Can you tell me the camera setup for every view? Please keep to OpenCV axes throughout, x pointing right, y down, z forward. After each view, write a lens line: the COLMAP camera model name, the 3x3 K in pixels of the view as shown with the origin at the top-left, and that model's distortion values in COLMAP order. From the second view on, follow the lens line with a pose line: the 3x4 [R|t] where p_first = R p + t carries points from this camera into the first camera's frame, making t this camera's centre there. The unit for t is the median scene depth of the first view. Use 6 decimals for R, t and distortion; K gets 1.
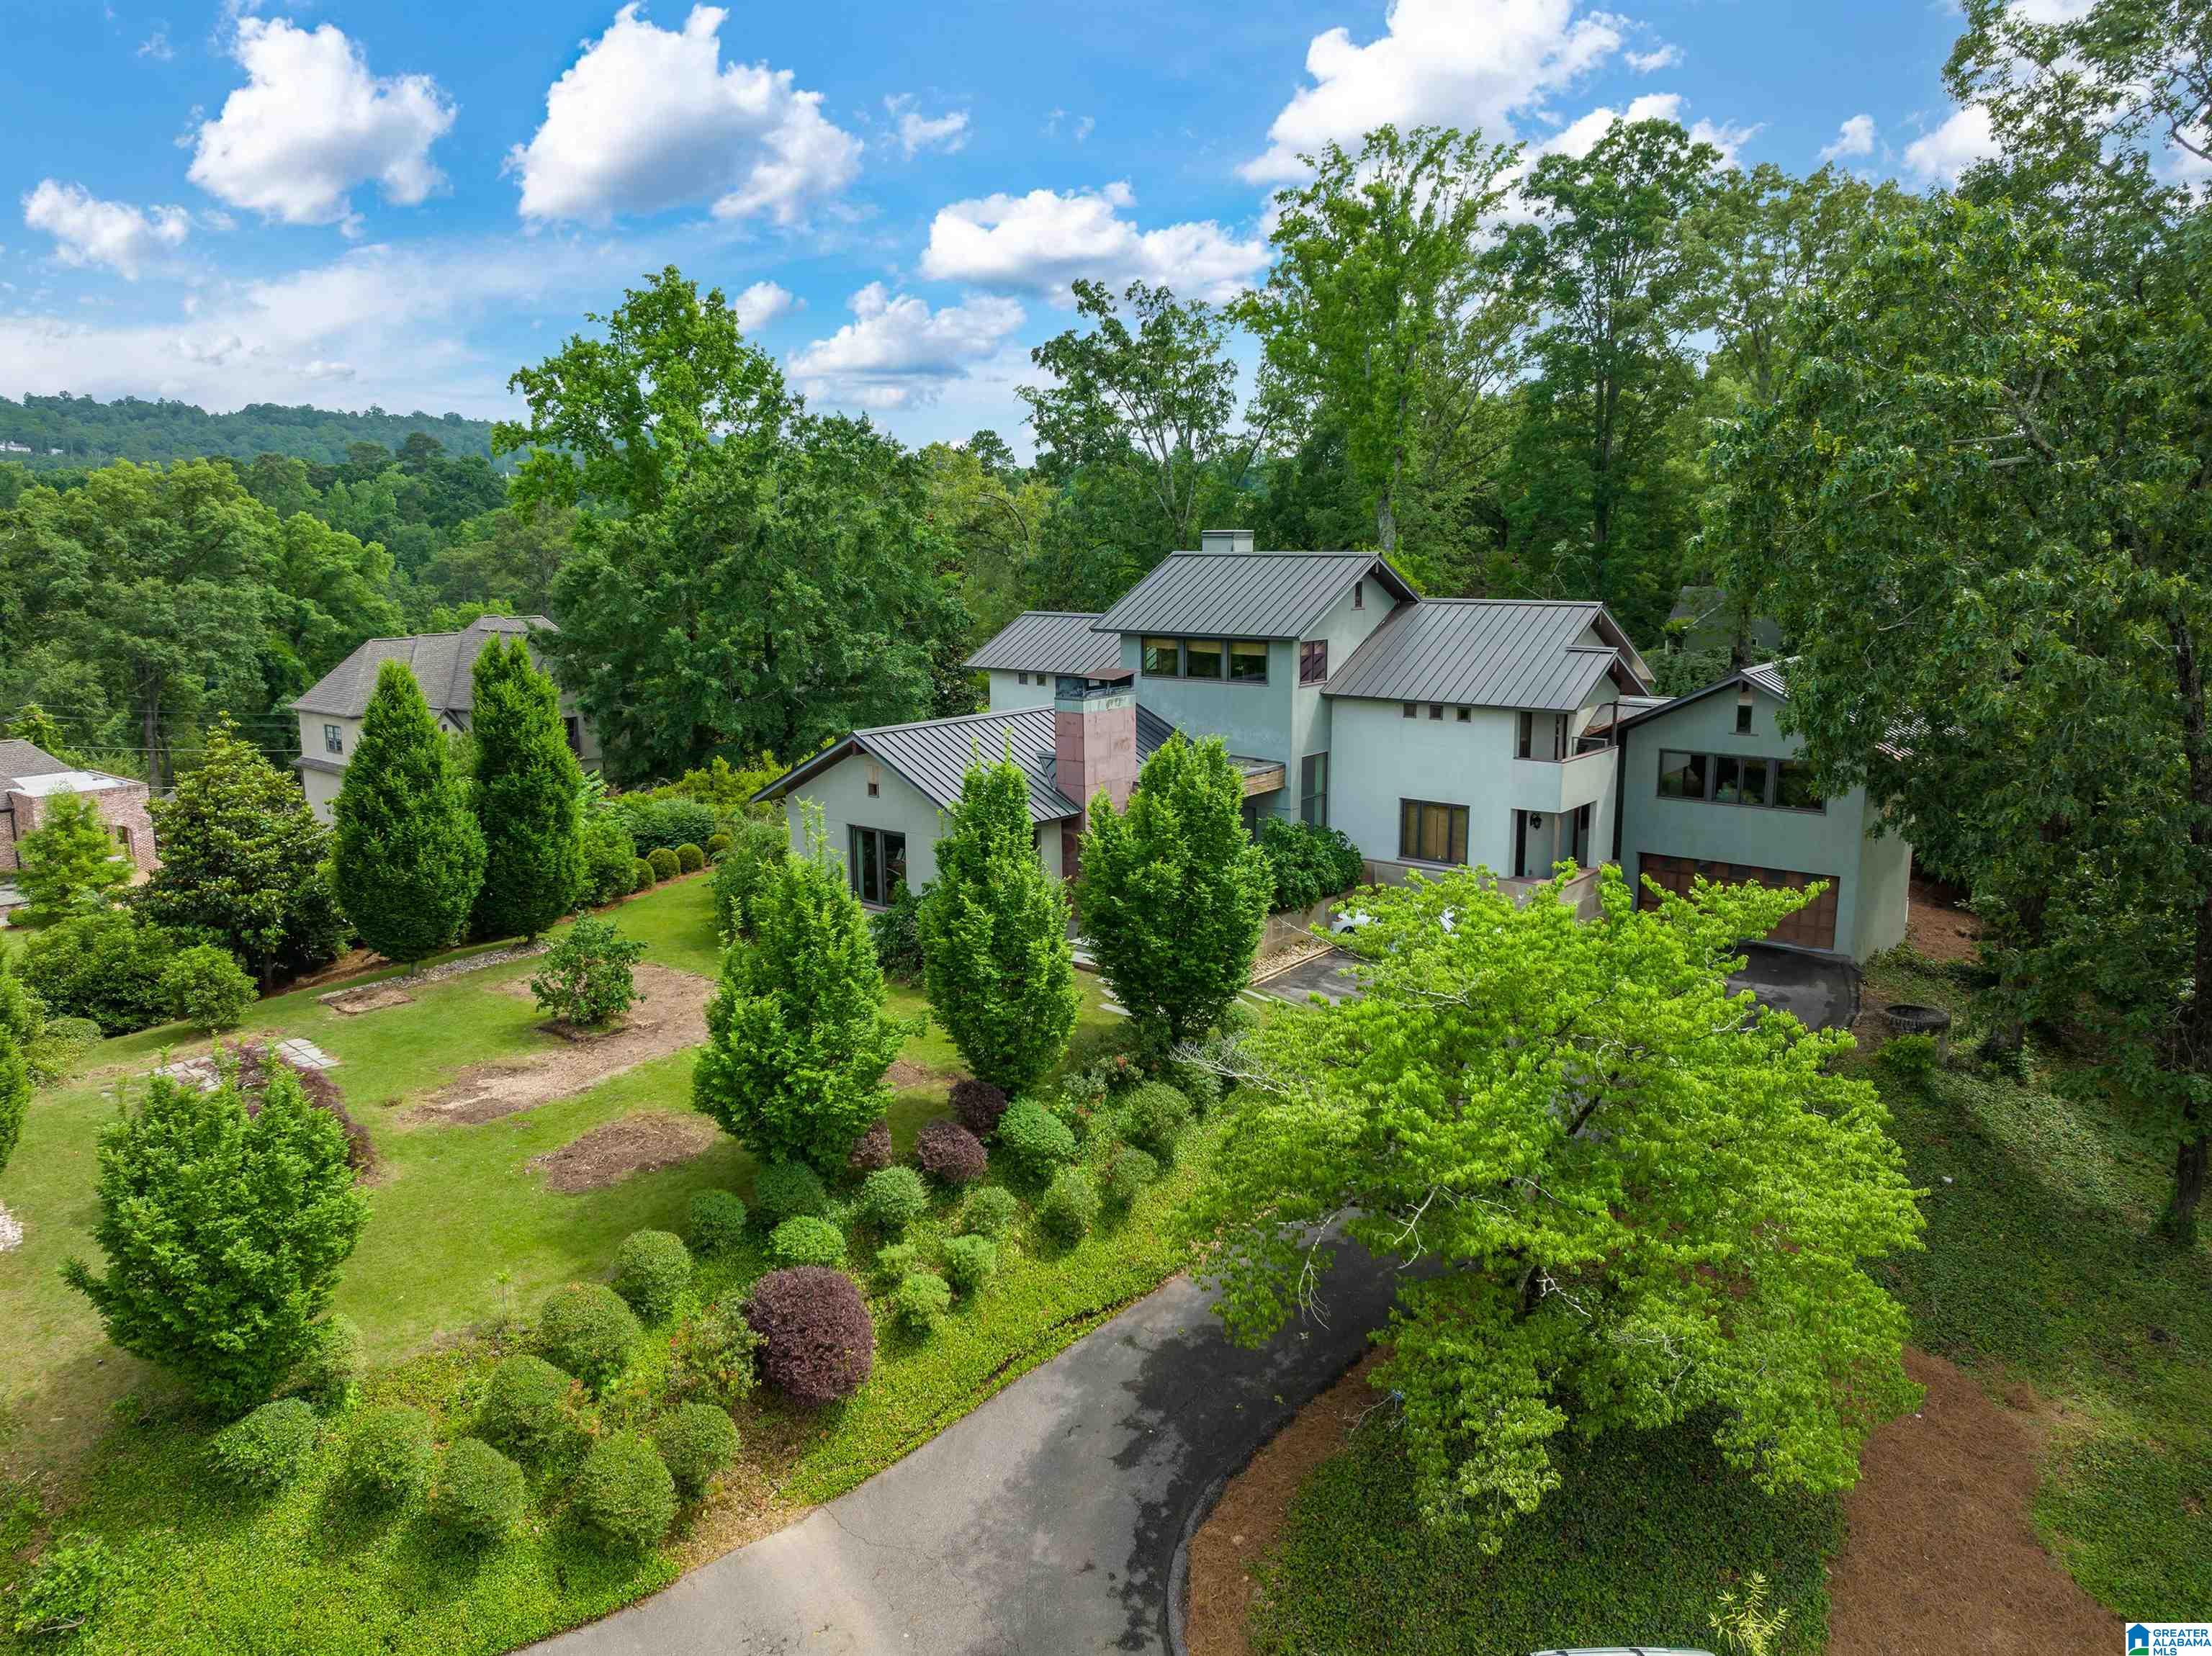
lens RADIAL K [[1551.8, 0, 1104.5], [0, 1551.8, 817.8], [0, 0, 1]] dist [-0.033847, 0.010165]
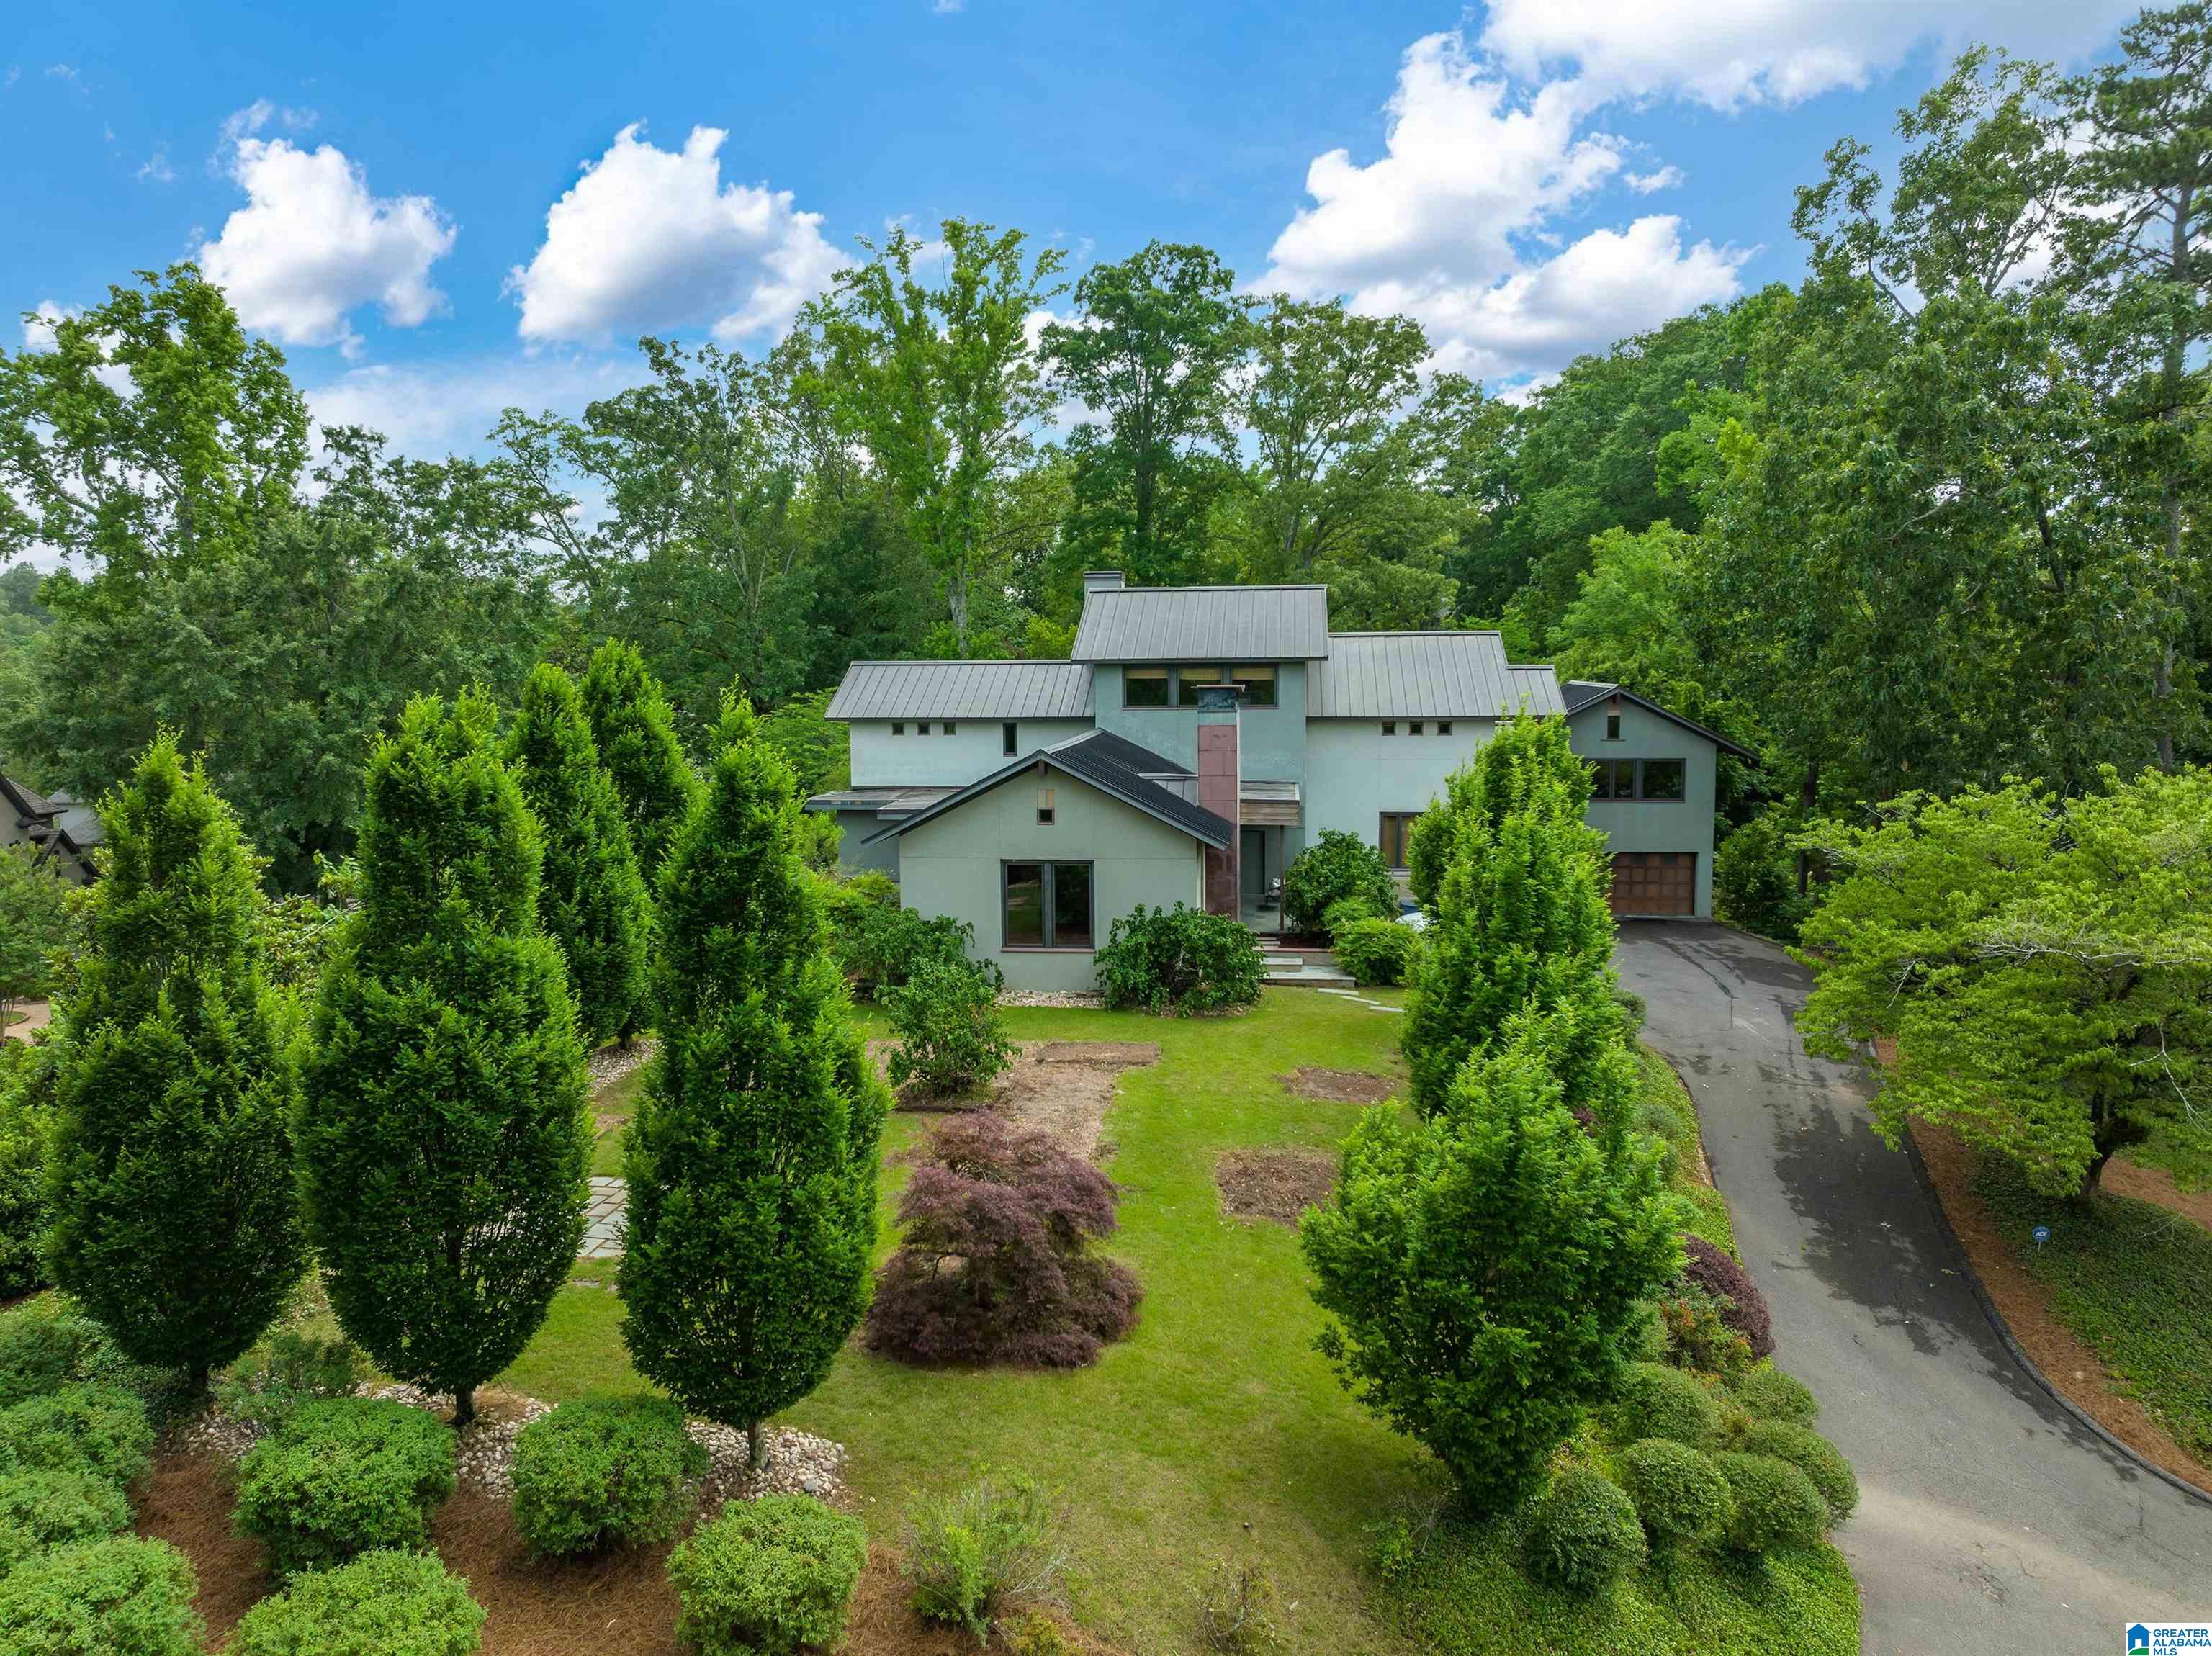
lens RADIAL K [[1551.8, 0, 1104.5], [0, 1551.8, 817.8], [0, 0, 1]] dist [-0.033847, 0.010165]
pose [[0.851176, -0.054077, 0.522086, -0.565172], [0.098376, 0.993488, -0.057482, 0.036338], [-0.515578, 0.100288, 0.850953, 0.209328]]
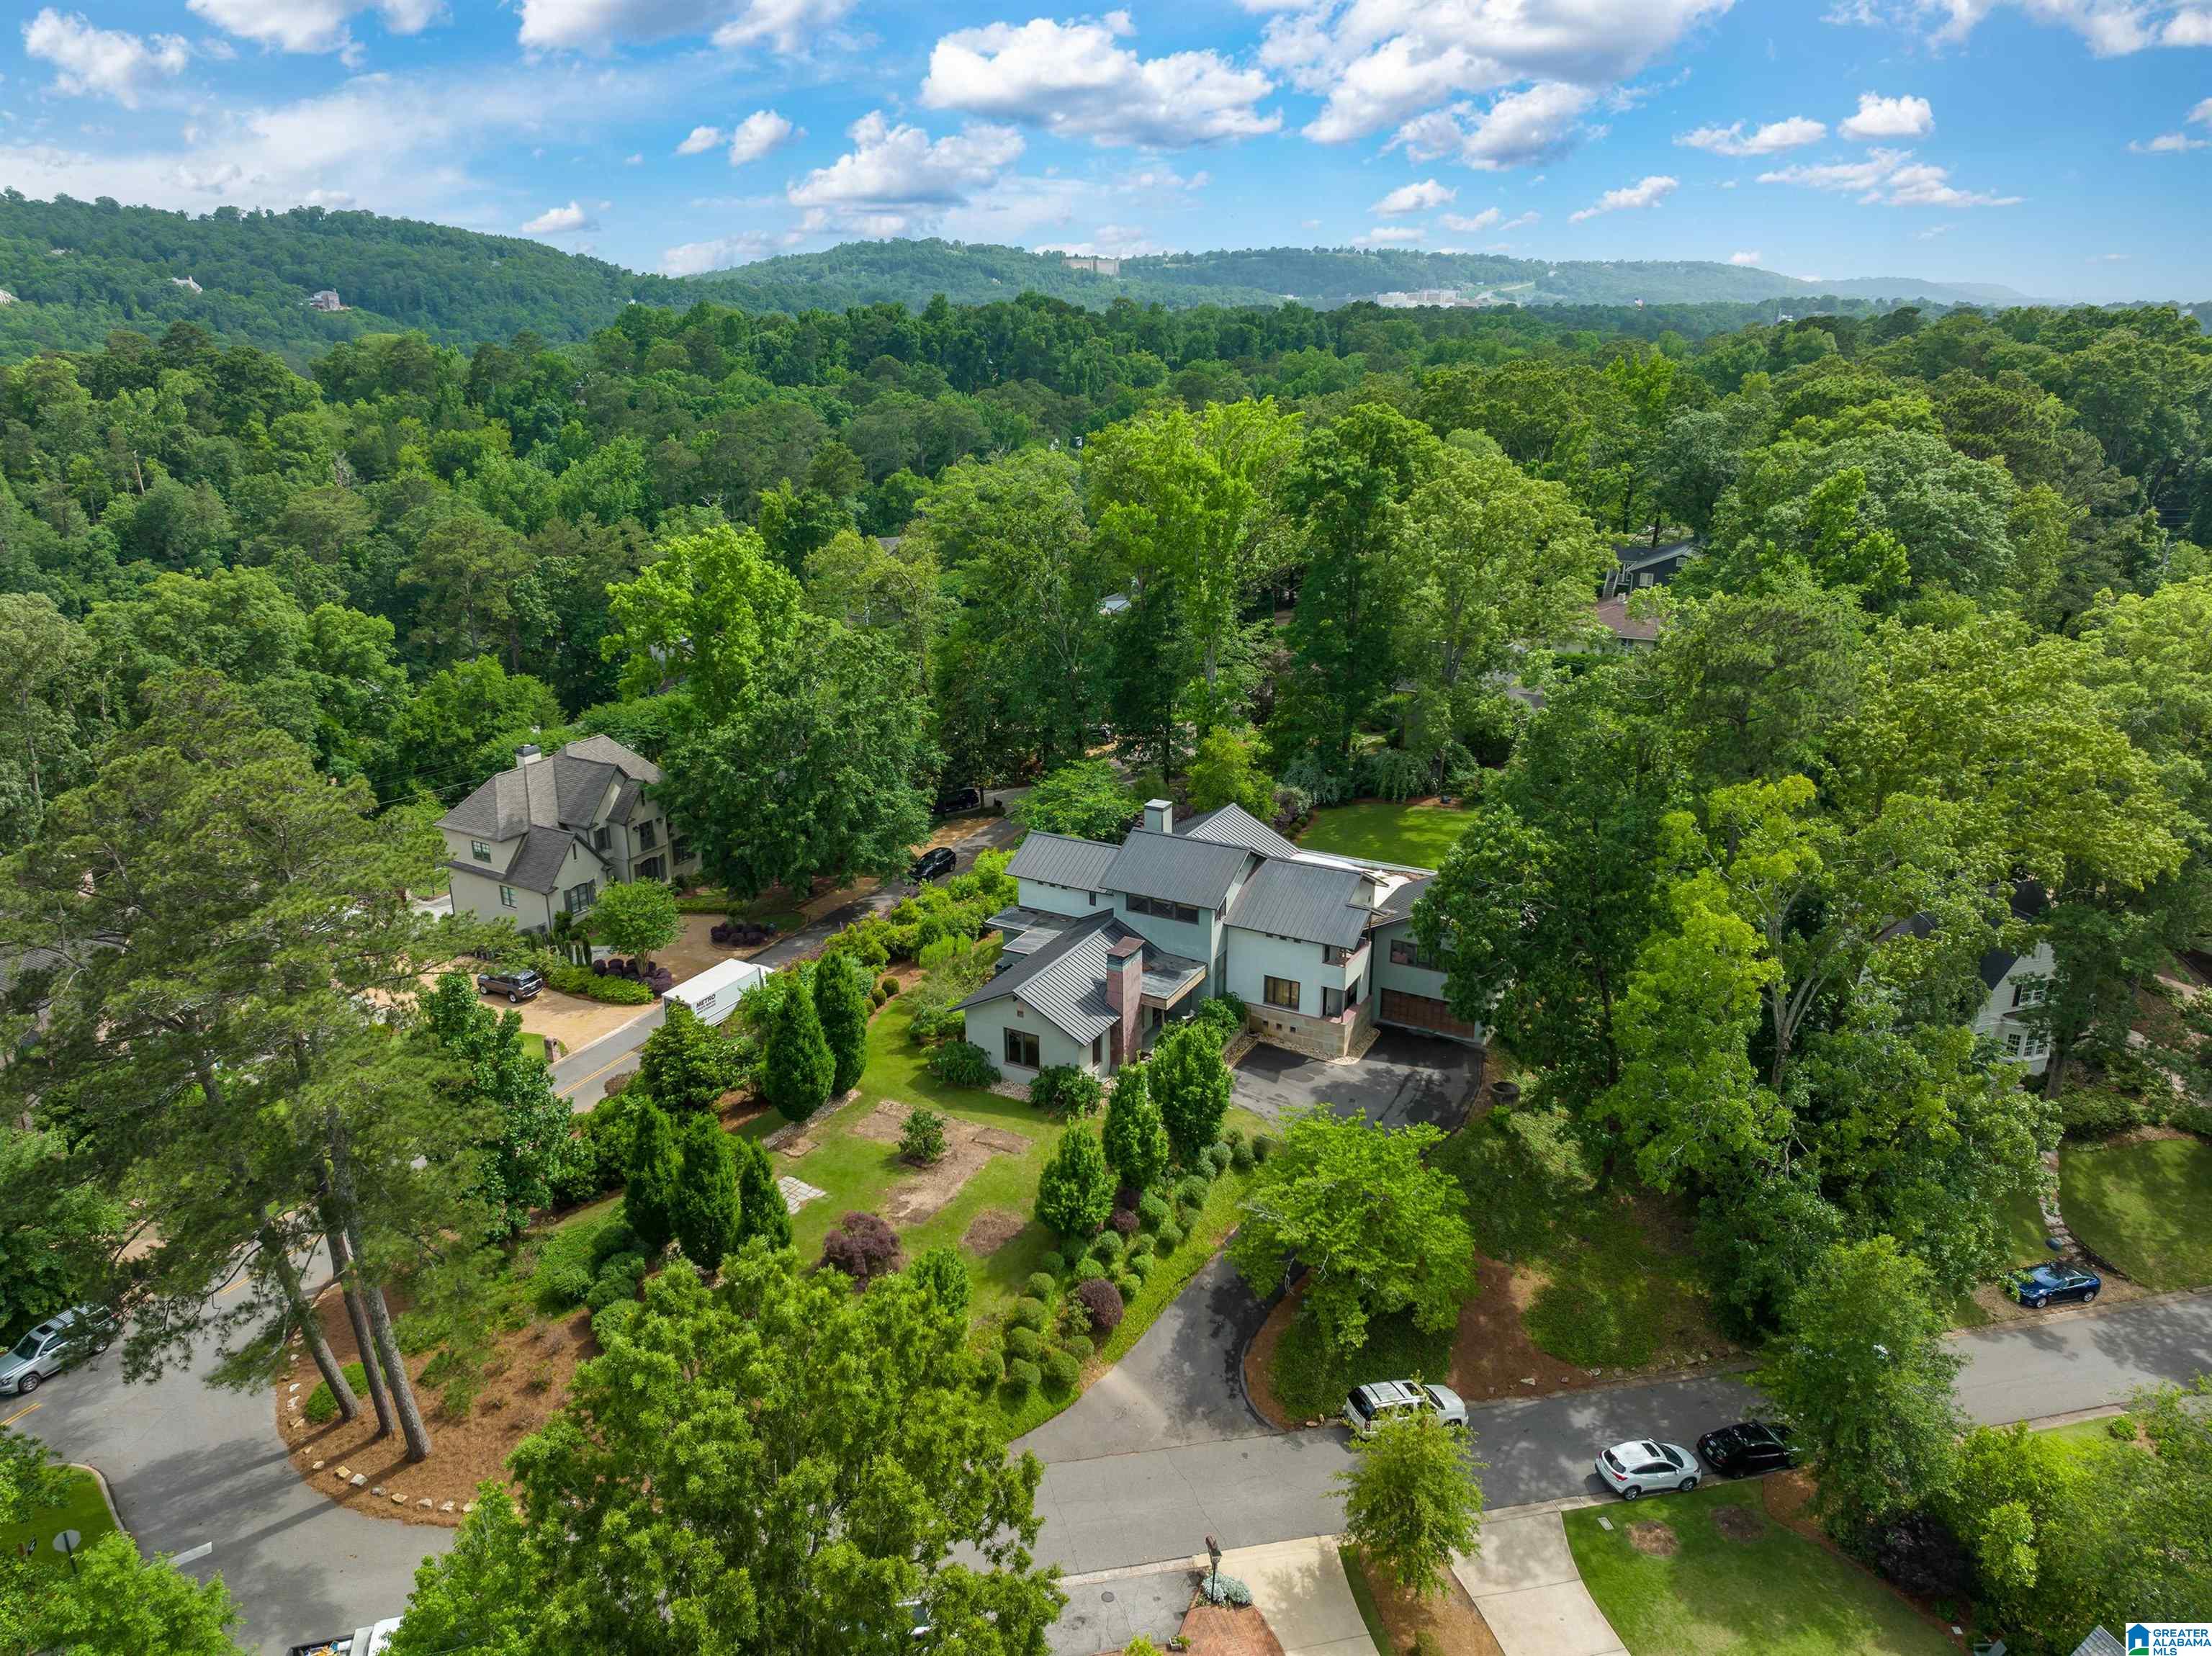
lens RADIAL K [[1529.6, 0, 1113.4], [0, 1529.6, 821.7], [0, 0, 1]] dist [-0.030681, 0.004637]
pose [[0.984477, -0.049774, 0.168307, -0.339712], [0.025713, 0.989501, 0.142224, -0.527025], [-0.173619, -0.135688, 0.975420, -0.899197]]
